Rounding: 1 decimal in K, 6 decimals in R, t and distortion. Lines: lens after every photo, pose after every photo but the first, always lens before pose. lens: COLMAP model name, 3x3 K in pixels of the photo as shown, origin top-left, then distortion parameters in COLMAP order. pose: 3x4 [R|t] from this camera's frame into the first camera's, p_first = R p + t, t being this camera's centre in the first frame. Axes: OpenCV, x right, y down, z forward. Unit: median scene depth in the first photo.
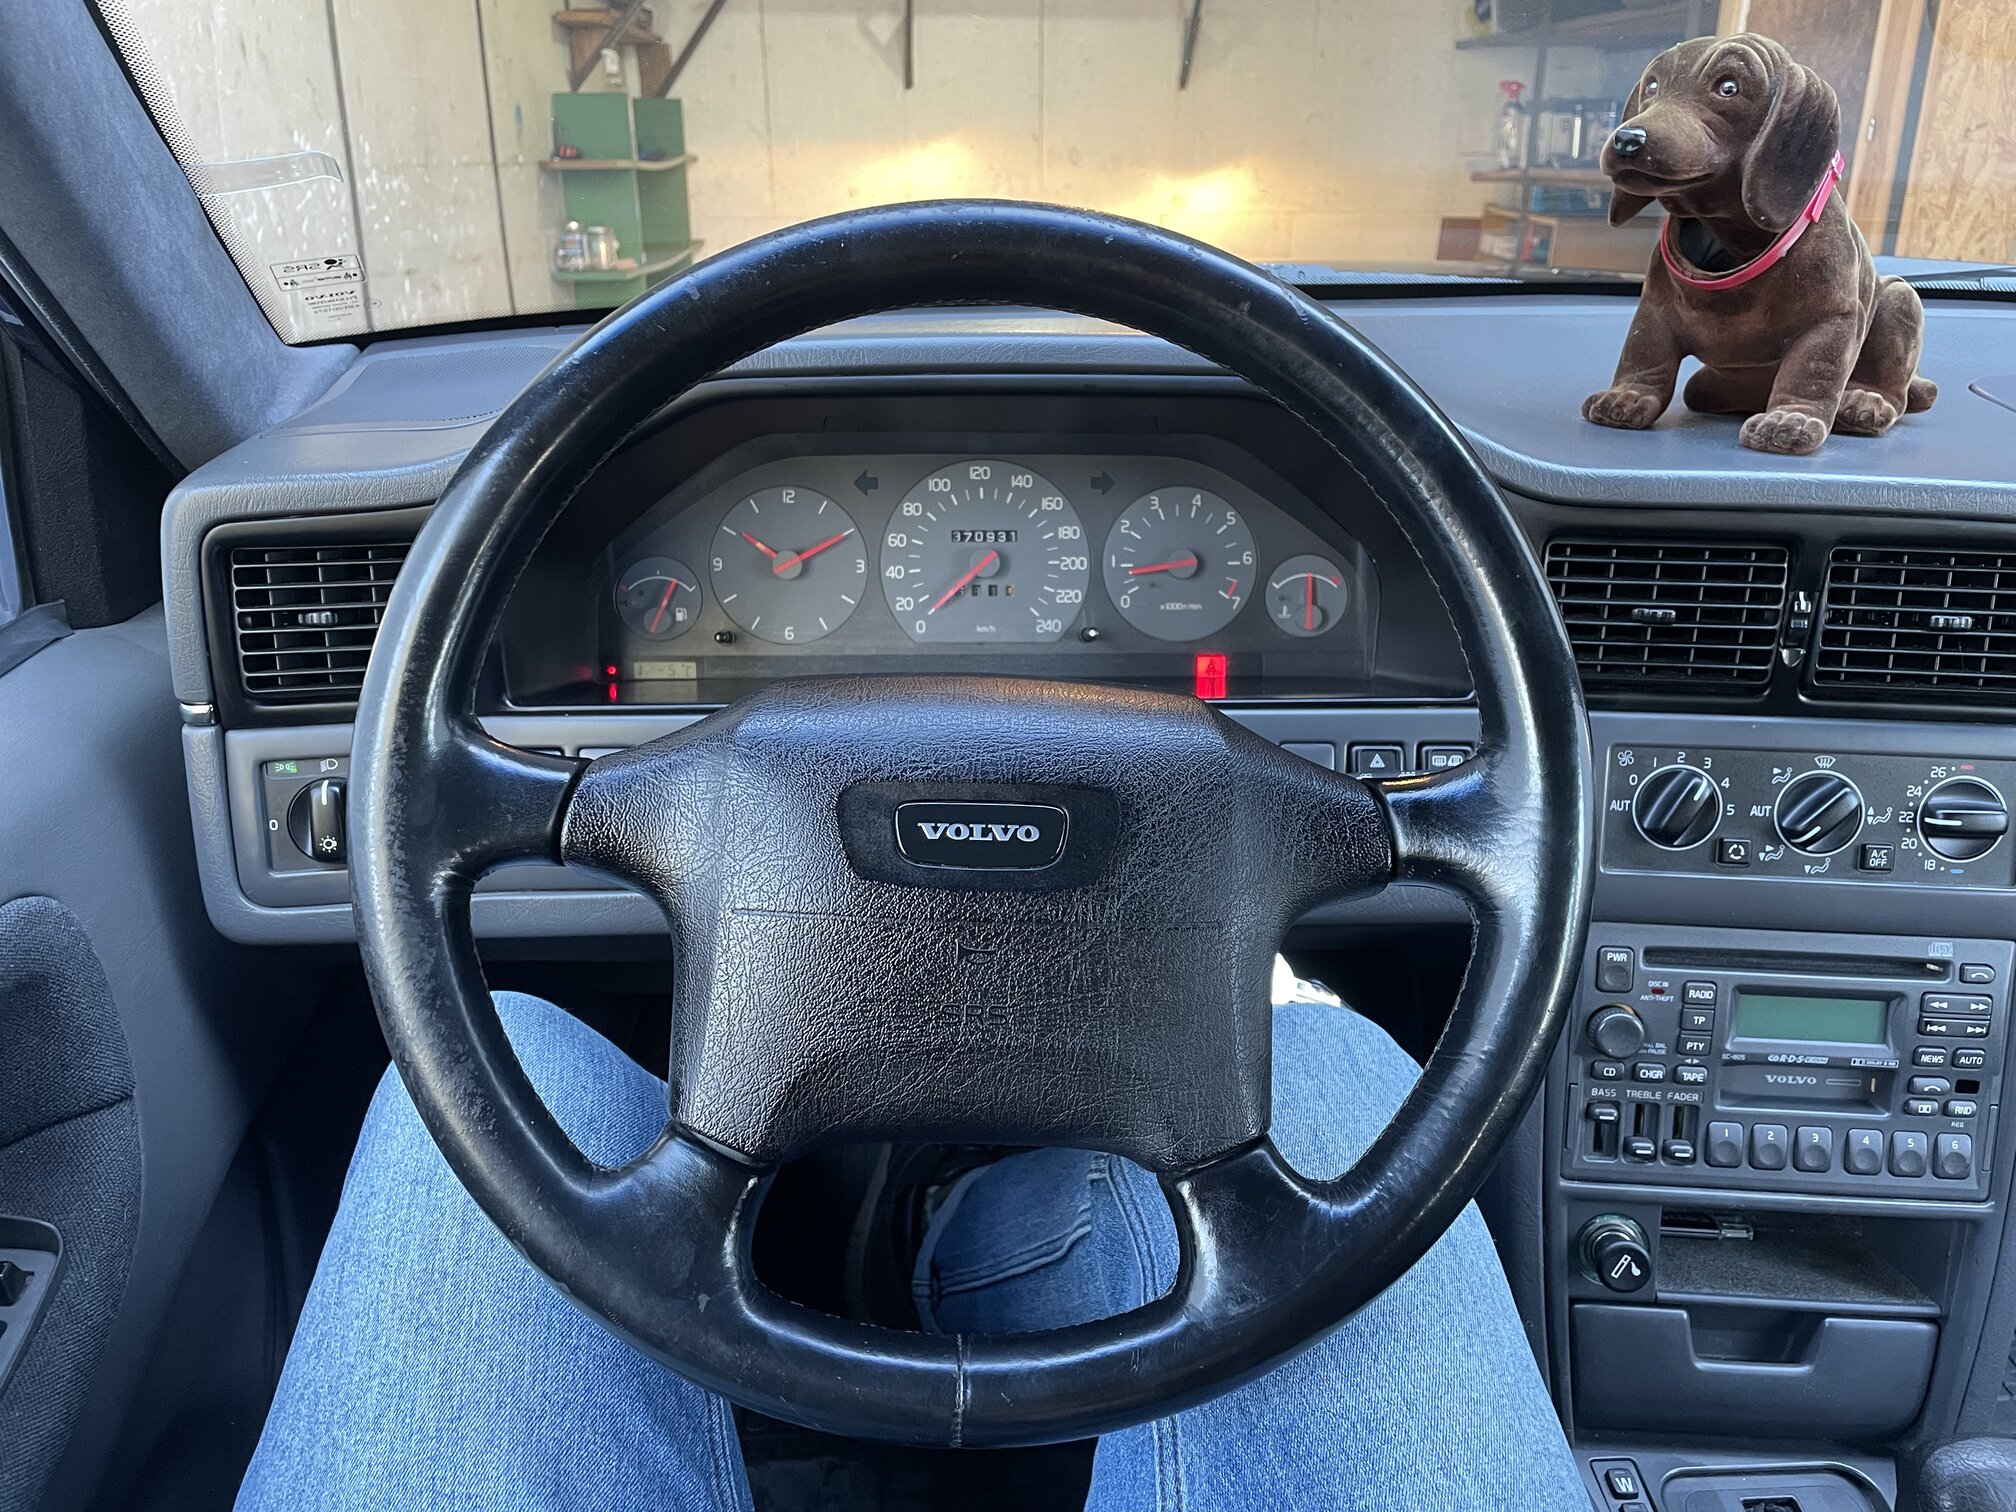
lens RADIAL K [[1516.2, 0, 988.3], [0, 1516.2, 746.0], [0, 0, 1]] dist [0.046429, -0.069816]
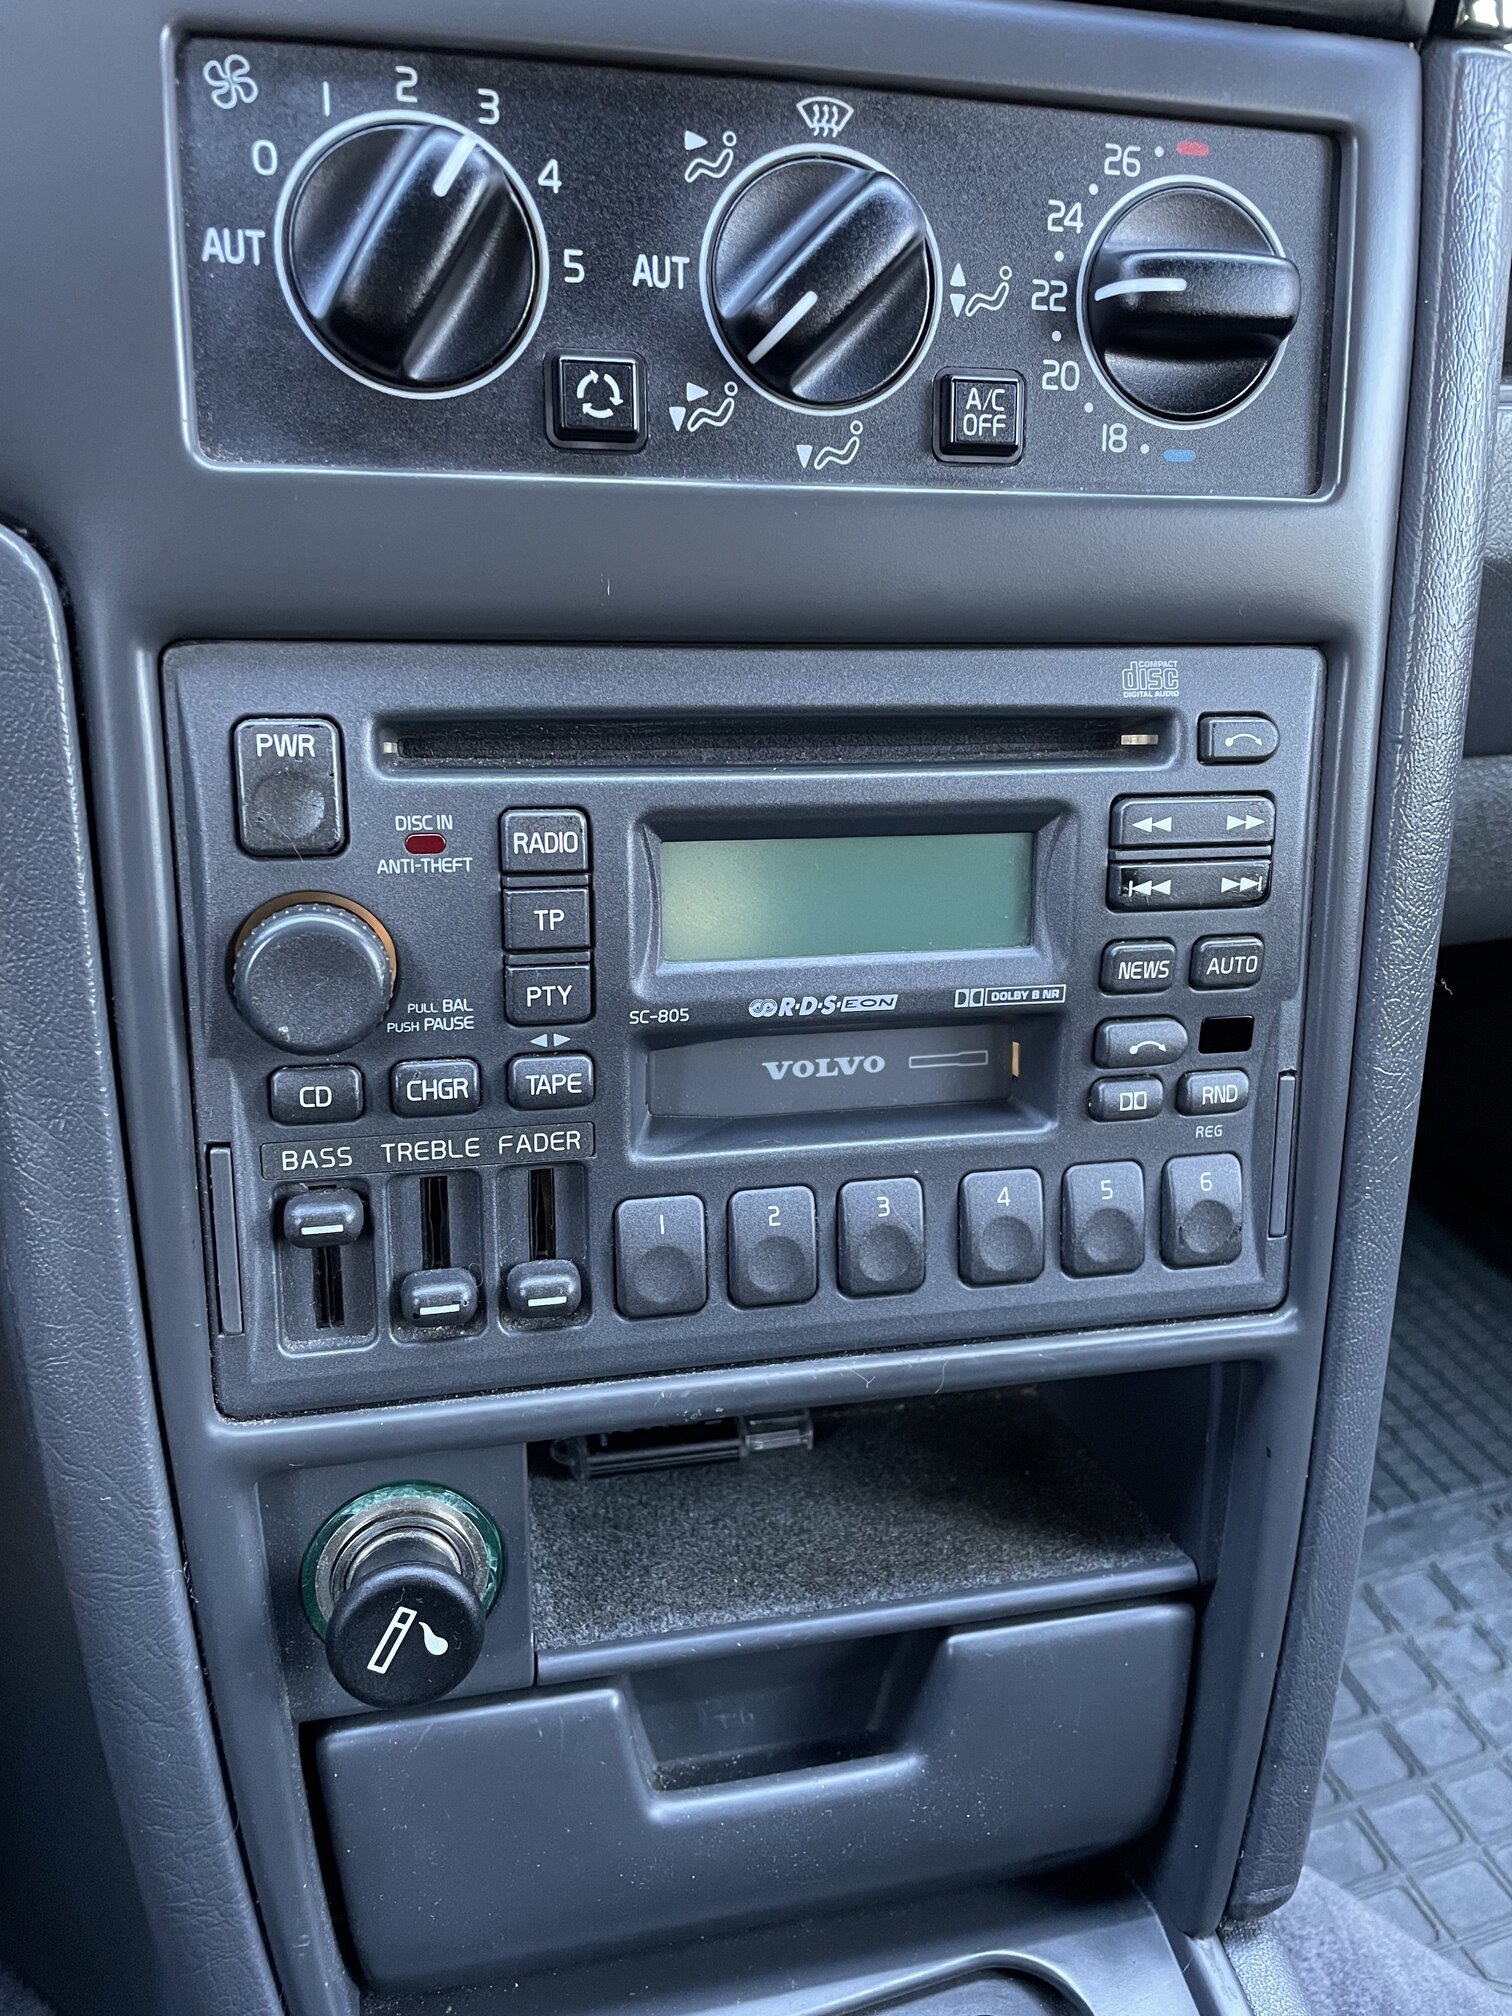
lens RADIAL K [[1516.2, 0, 765.1], [0, 1516.2, 997.3], [0, 0, 1]] dist [0.046429, -0.069816]
pose [[0.952828, -0.088225, 0.290405, 0.409984], [0.065858, 0.994122, 0.085932, 0.170723], [-0.296279, -0.062753, 0.953038, 0.654074]]
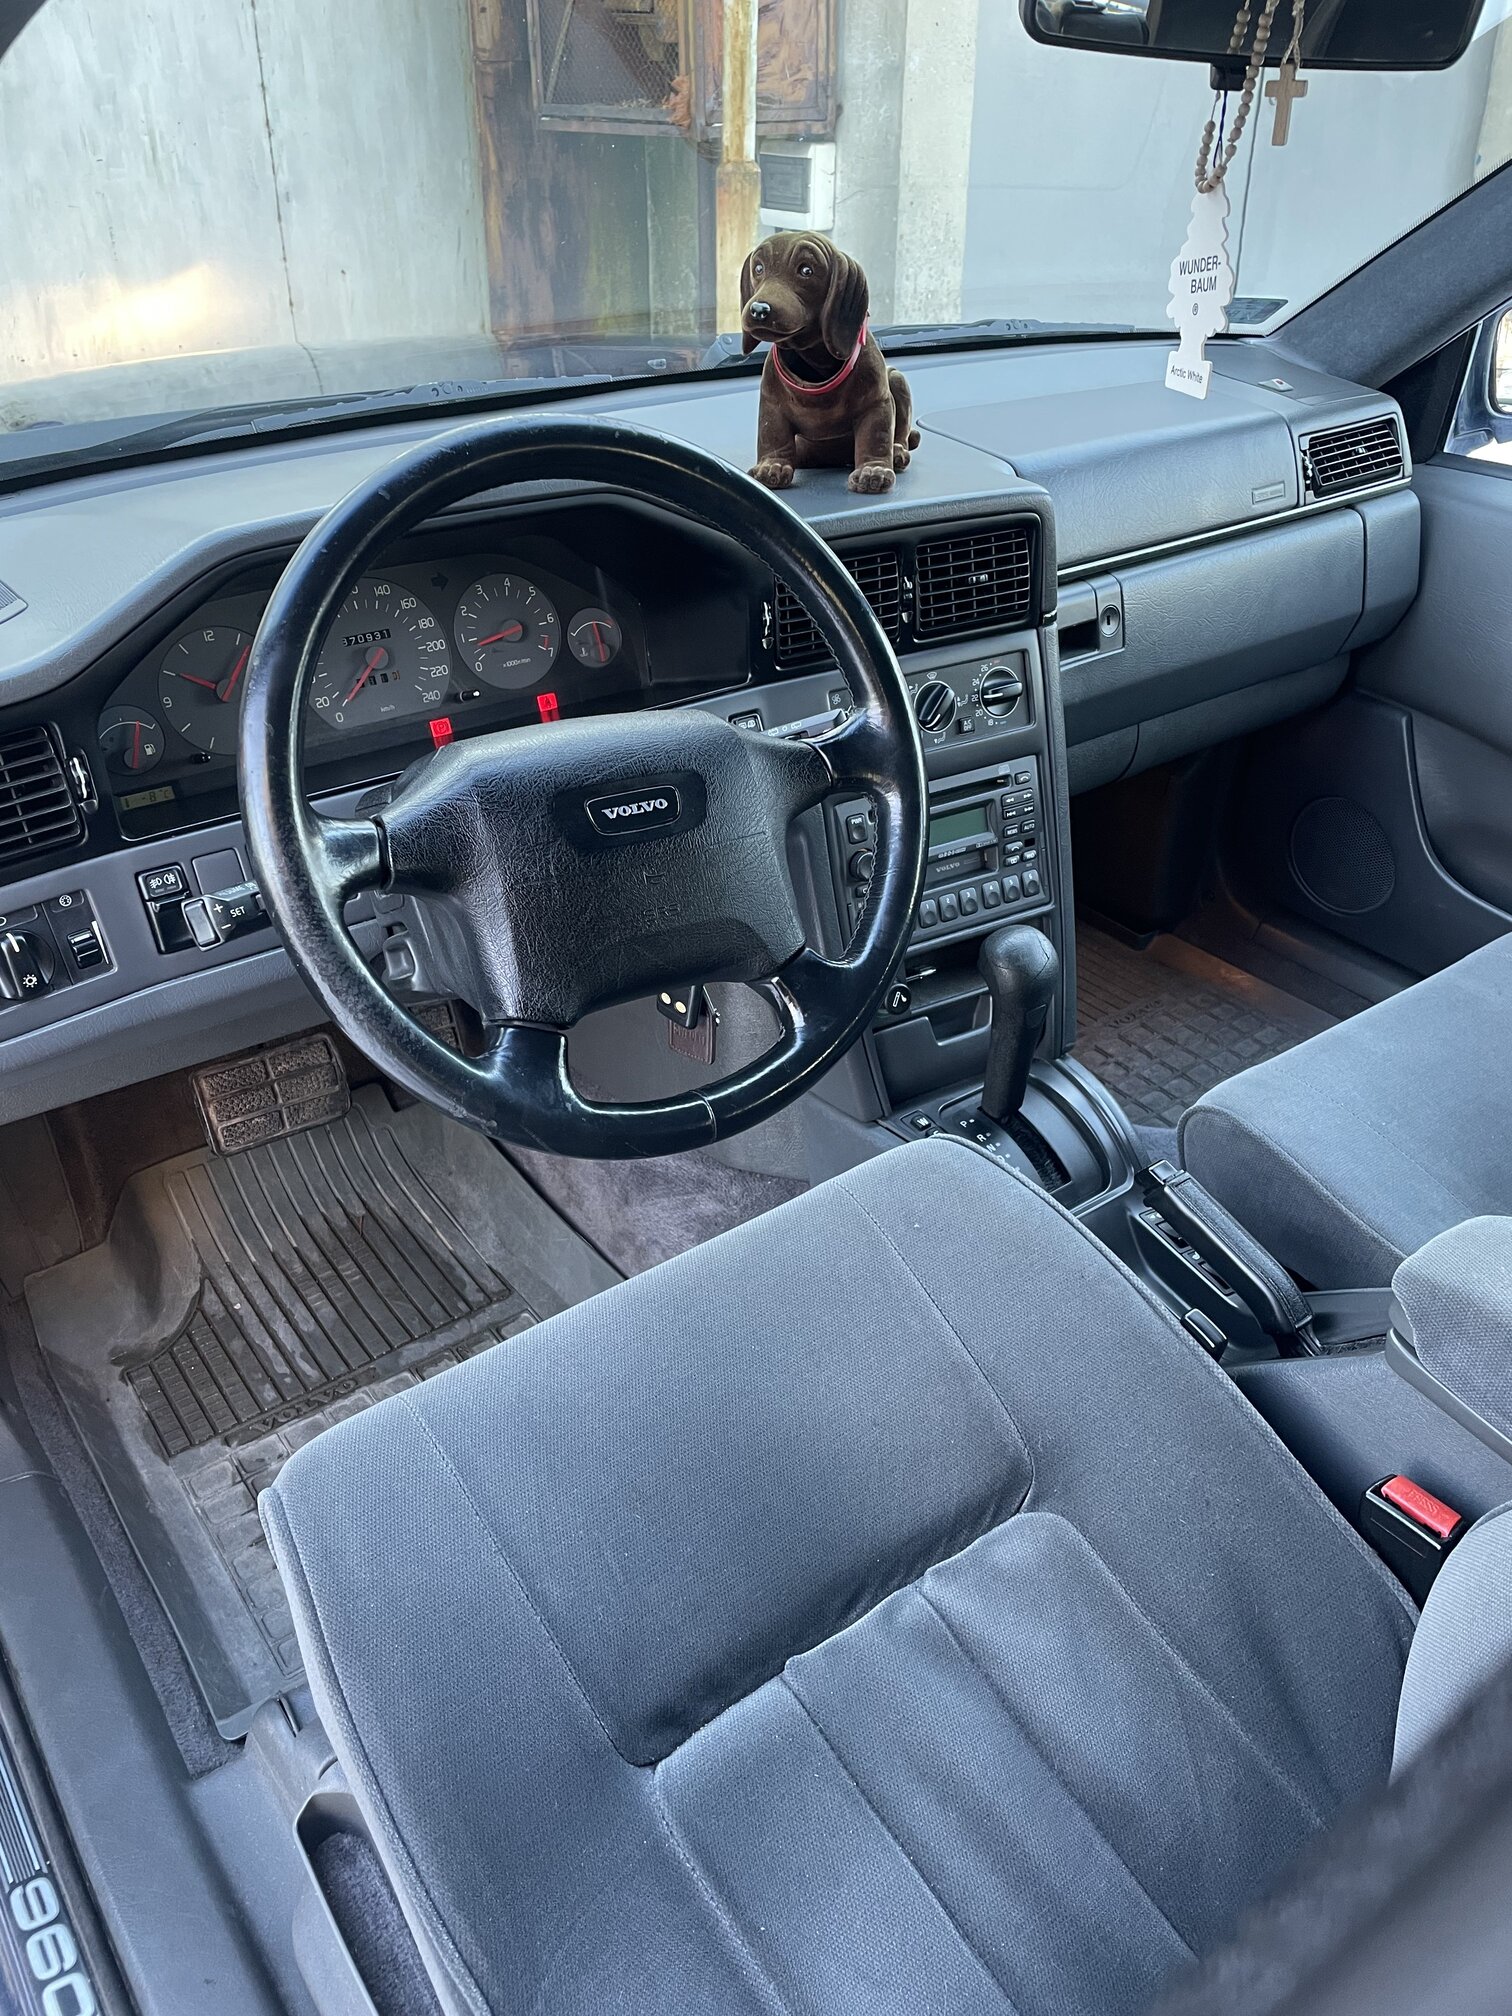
lens RADIAL K [[1516.2, 0, 748.8], [0, 1516.2, 1008.8], [0, 0, 1]] dist [0.046429, -0.069816]
pose [[0.826053, -0.306764, 0.472791, -0.519342], [0.234465, 0.949900, 0.206676, -0.034093], [-0.512506, -0.059873, 0.856594, -0.354574]]
